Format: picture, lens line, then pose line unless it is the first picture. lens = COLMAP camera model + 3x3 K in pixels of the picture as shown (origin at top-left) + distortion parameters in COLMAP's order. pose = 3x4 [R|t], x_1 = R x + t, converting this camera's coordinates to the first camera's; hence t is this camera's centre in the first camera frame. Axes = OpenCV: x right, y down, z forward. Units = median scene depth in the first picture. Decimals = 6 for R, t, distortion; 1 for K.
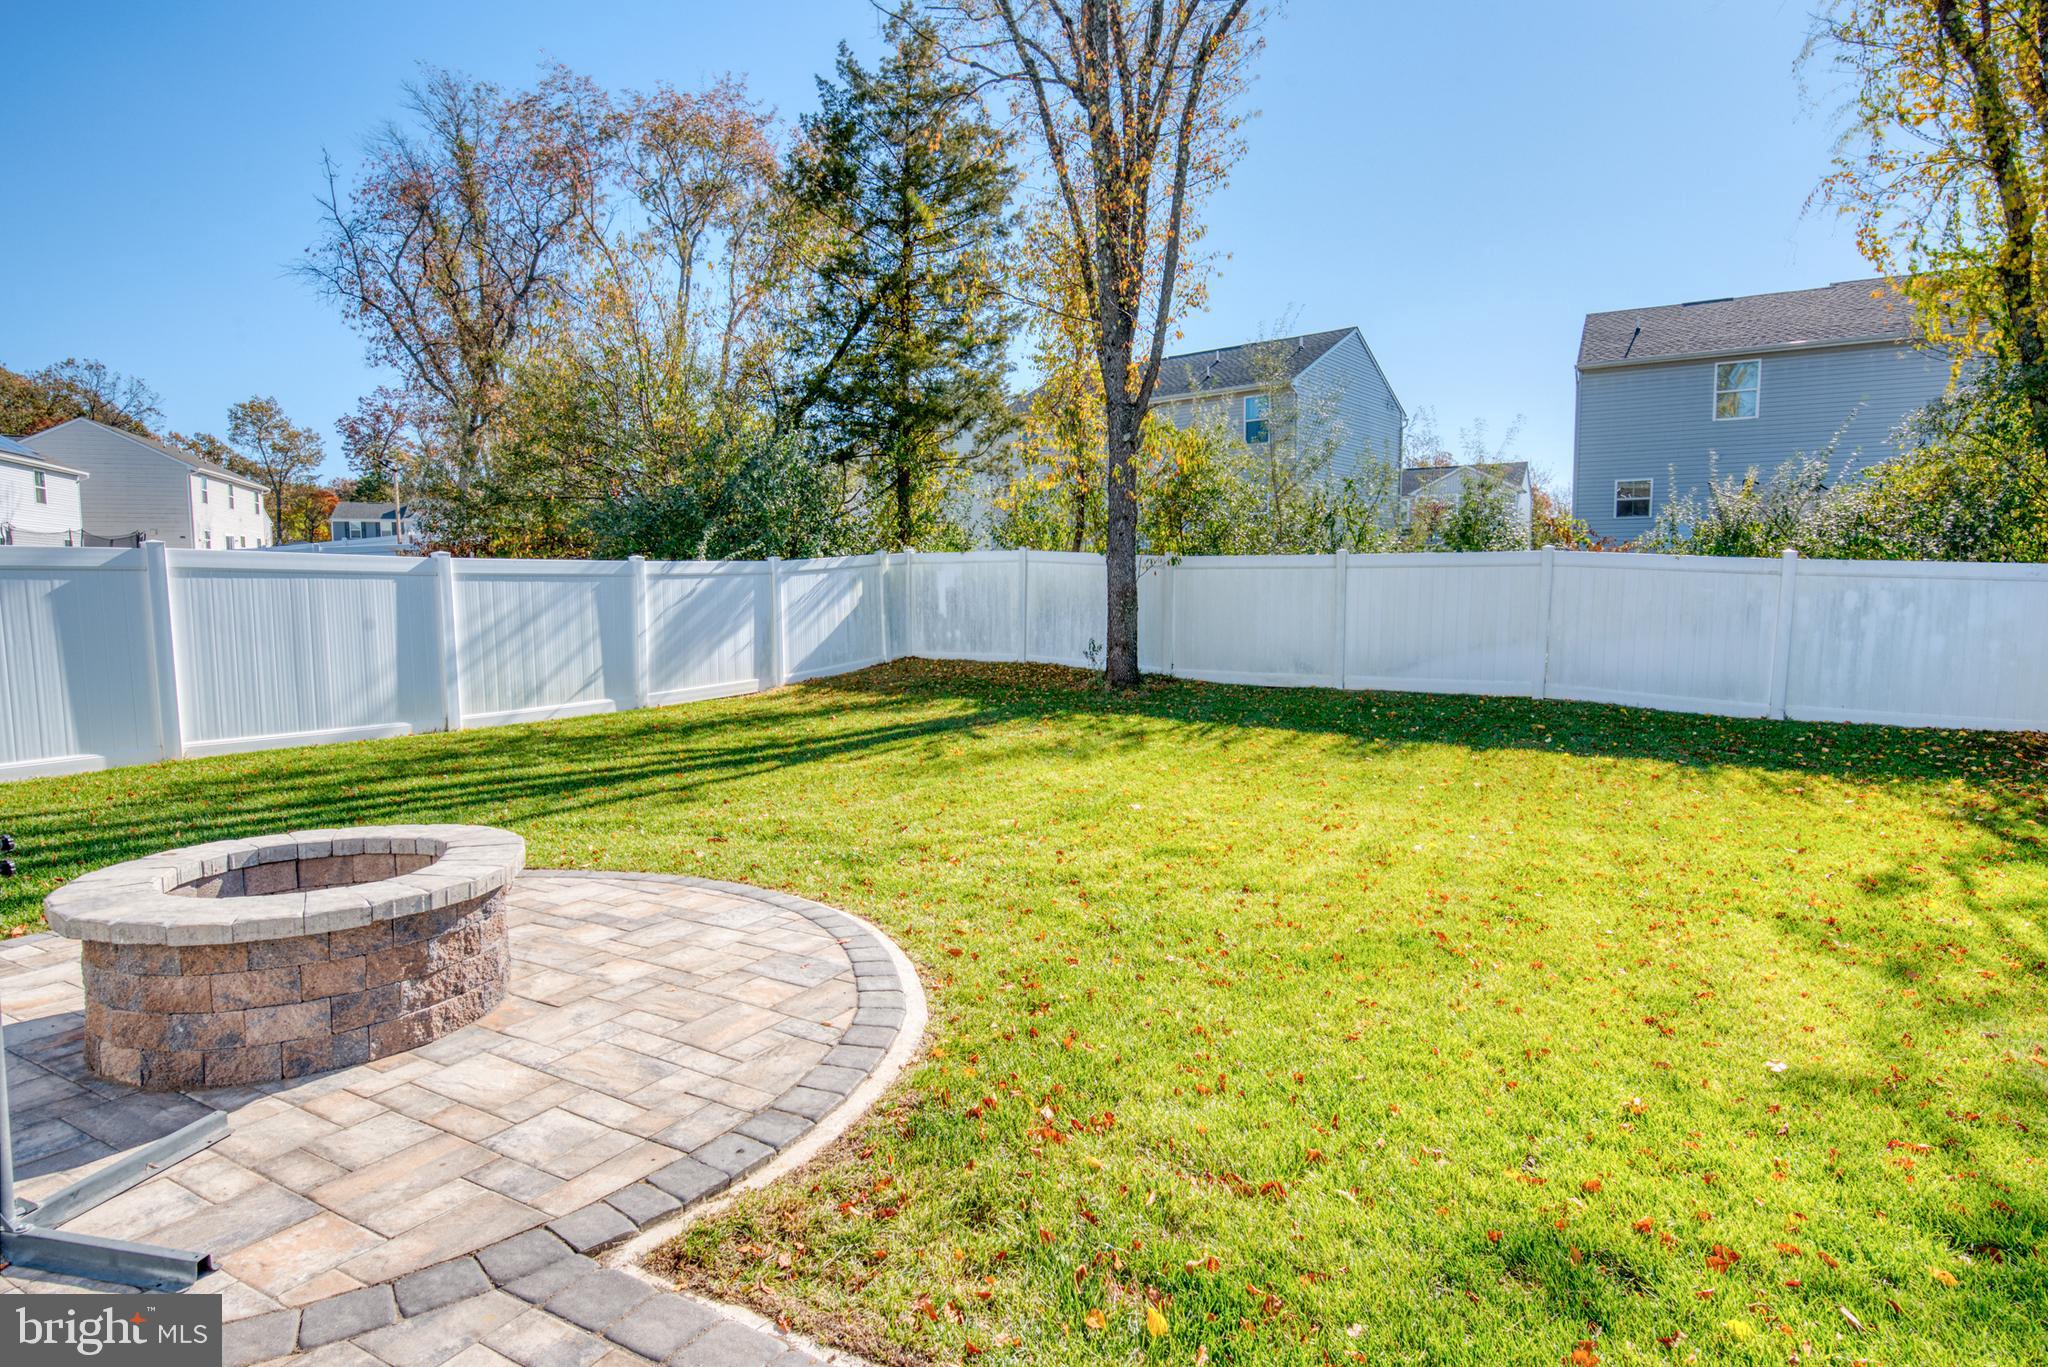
lens RADIAL K [[1082.2, 0, 1028.8], [0, 1082.2, 673.0], [0, 0, 1]] dist [0.015119, -0.012617]
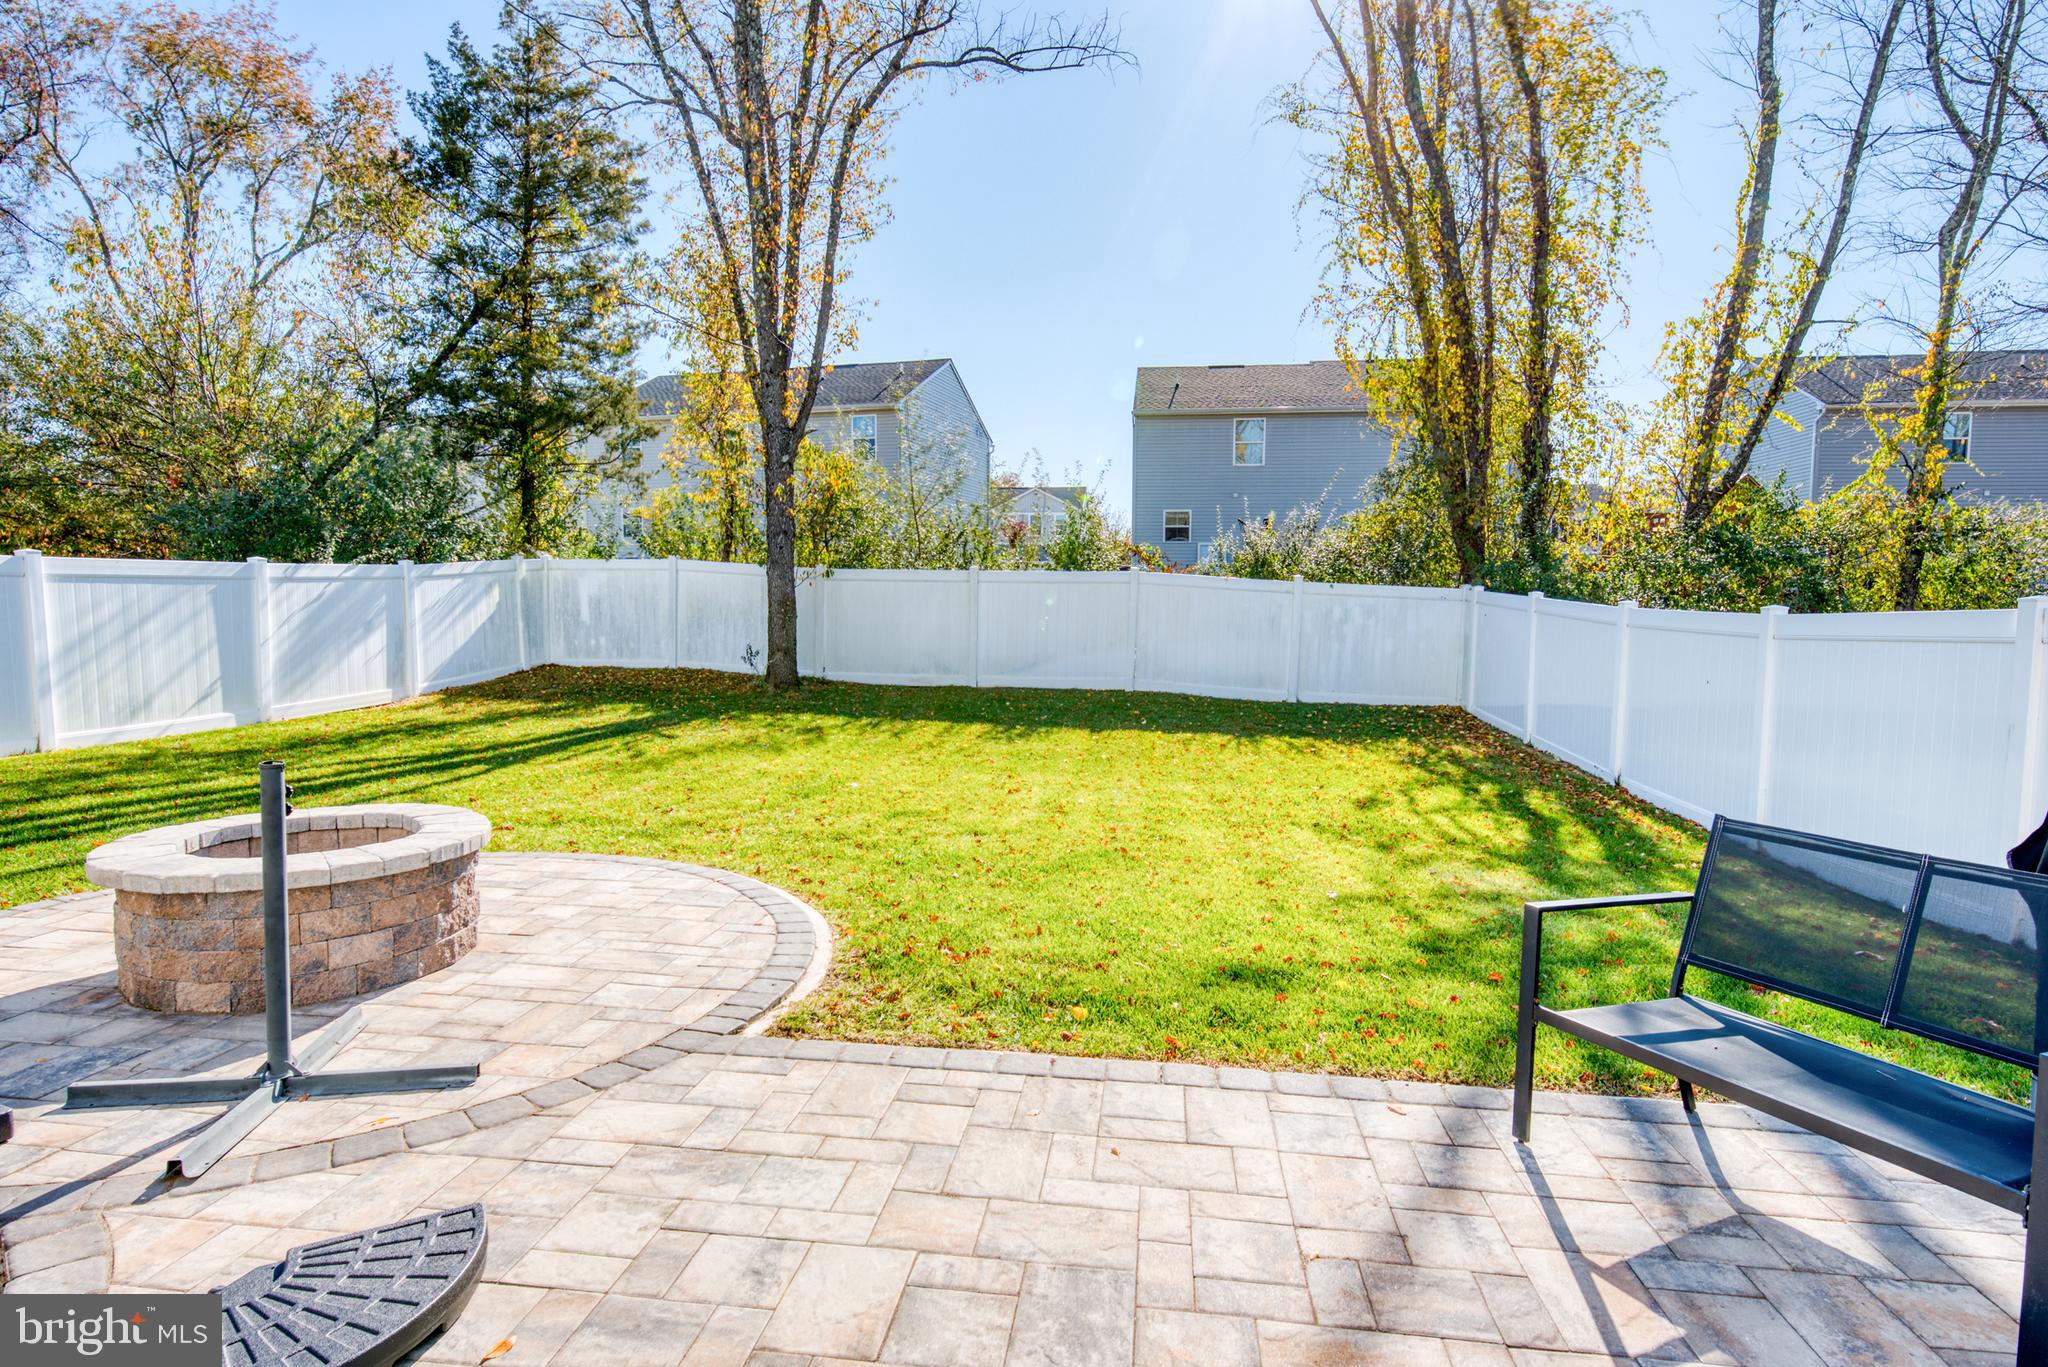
lens RADIAL K [[1082.2, 0, 1028.8], [0, 1082.2, 673.0], [0, 0, 1]] dist [0.015119, -0.012617]
pose [[0.927490, -0.015268, 0.373535, -0.101034], [0.017711, 0.999838, -0.003109, 0.005169], [-0.373427, 0.009499, 0.927611, -0.105081]]
